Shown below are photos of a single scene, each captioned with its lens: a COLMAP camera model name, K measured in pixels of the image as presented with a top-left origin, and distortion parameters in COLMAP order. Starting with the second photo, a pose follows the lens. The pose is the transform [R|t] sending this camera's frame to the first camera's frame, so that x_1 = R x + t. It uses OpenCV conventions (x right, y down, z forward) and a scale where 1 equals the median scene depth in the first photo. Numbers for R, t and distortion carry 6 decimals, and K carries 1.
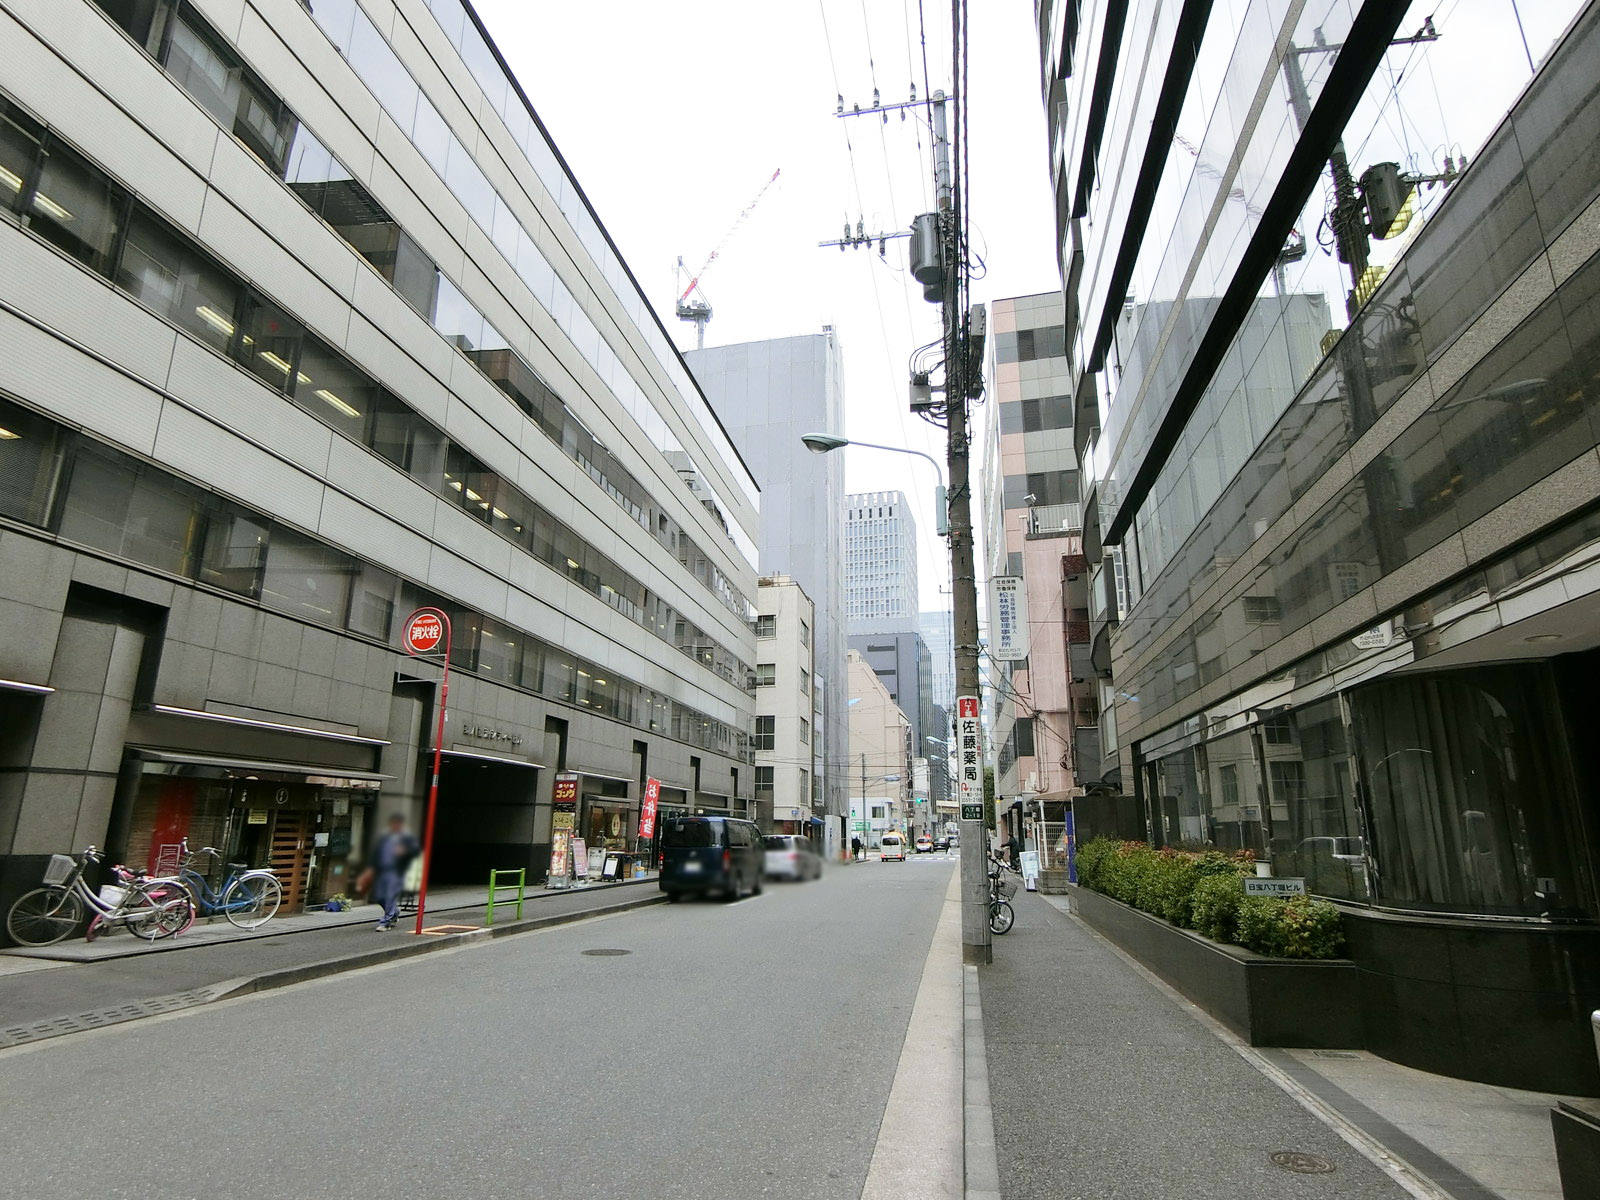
lens RADIAL K [[886.2, 0, 818.9], [0, 886.2, 598.4], [0, 0, 1]] dist [-0.015934, 0.000907]
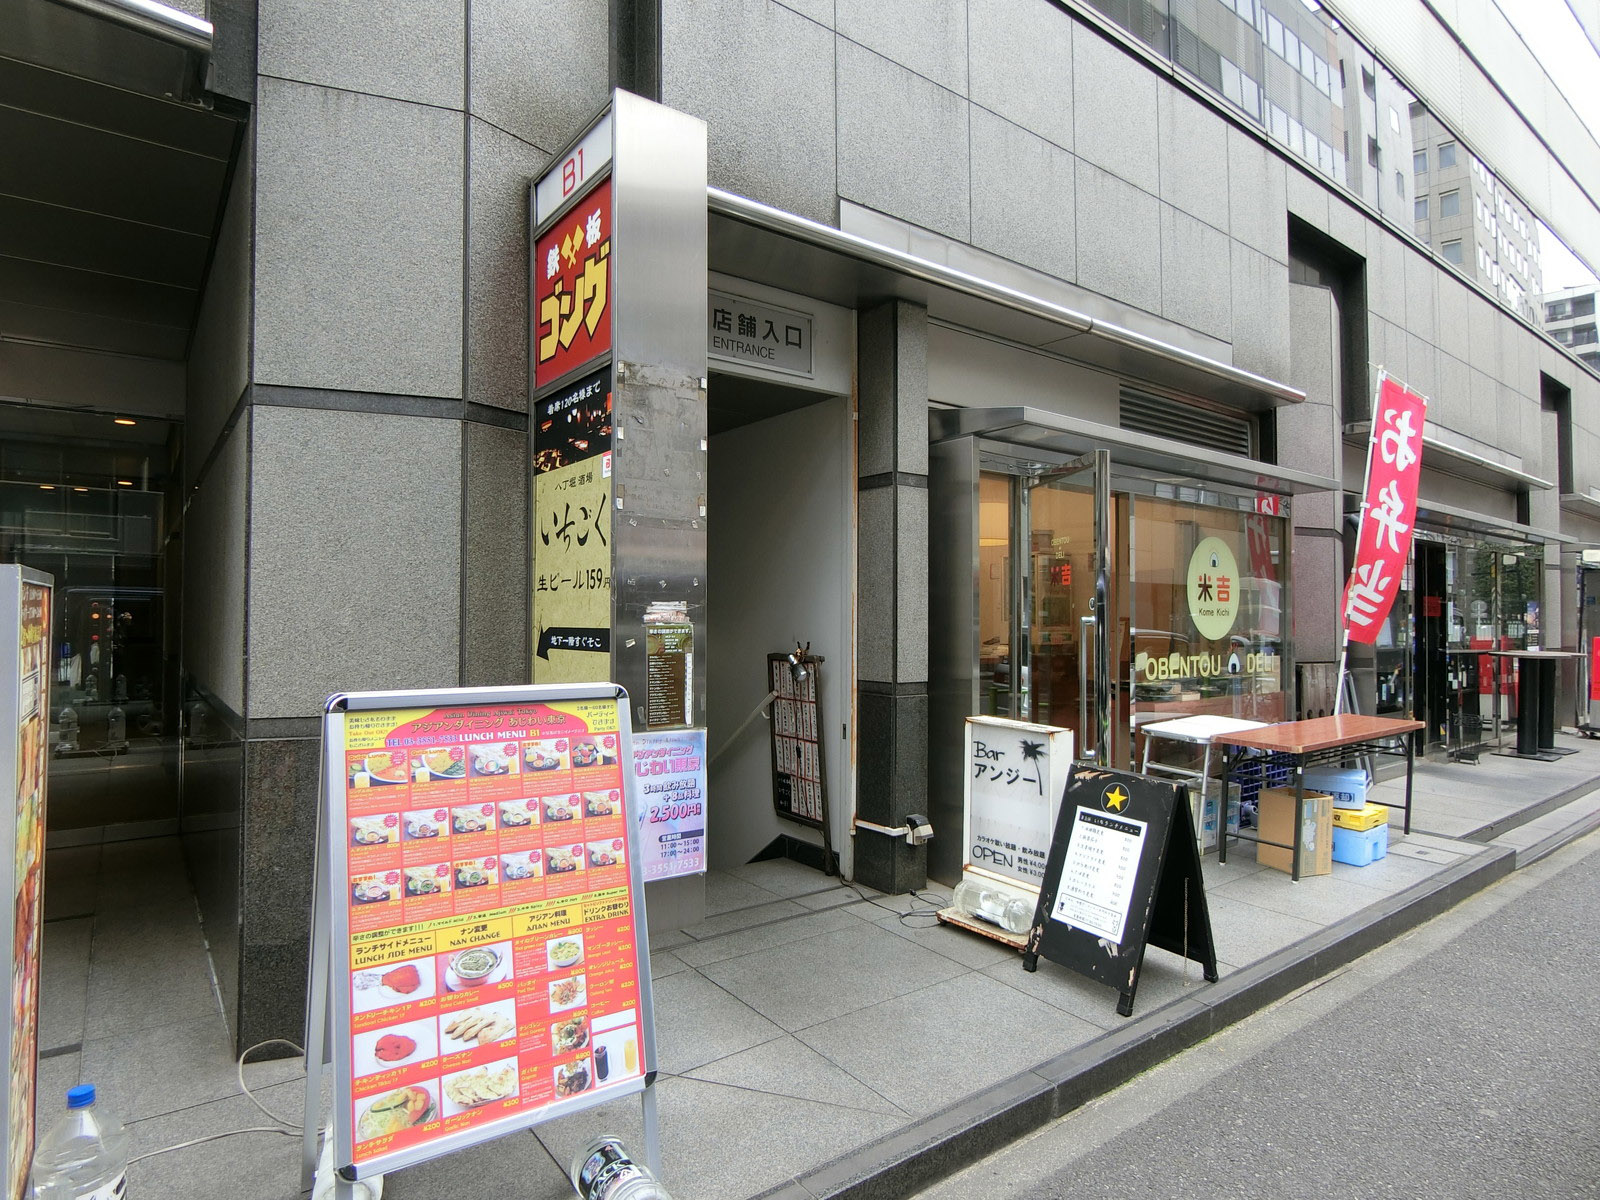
lens RADIAL K [[886.2, 0, 818.9], [0, 886.2, 598.4], [0, 0, 1]] dist [-0.015934, 0.000907]
pose [[0.728599, -0.016775, -0.684735, -0.147206], [0.174914, 0.971110, 0.162327, 0.197441], [0.662230, -0.238041, 0.710484, 0.749291]]
